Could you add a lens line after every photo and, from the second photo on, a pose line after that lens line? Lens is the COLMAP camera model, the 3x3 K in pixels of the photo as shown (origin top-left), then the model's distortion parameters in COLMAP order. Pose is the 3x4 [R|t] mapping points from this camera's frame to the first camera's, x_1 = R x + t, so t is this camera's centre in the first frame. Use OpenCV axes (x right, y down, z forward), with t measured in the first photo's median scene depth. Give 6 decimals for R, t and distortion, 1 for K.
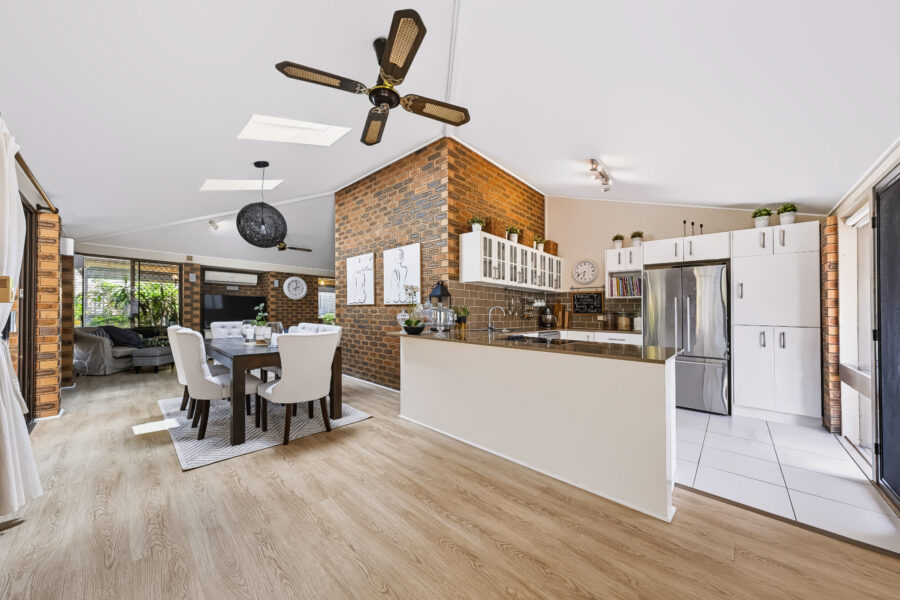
lens RADIAL K [[310.5, 0, 450.0], [0, 310.5, 300.0], [0, 0, 1]] dist [0.000321, -0.000041]
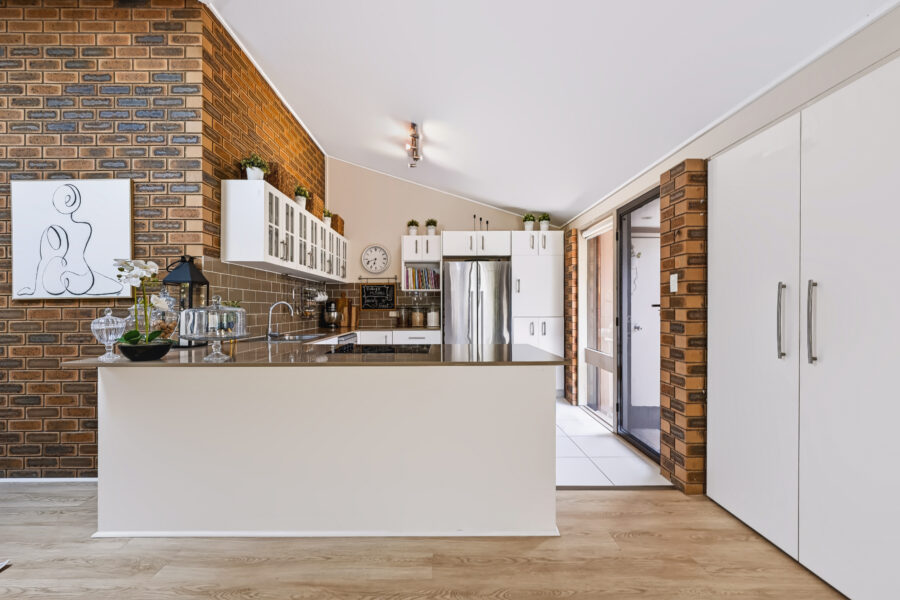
lens RADIAL K [[369.9, 0, 448.4], [0, 369.9, 295.1], [0, 0, 1]] dist [0.000115, 0.000204]
pose [[0.734285, 0.005130, 0.678822, -0.125284], [-0.009585, 0.999950, 0.002811, 0.001462], [-0.678774, -0.008571, 0.734297, 0.185394]]
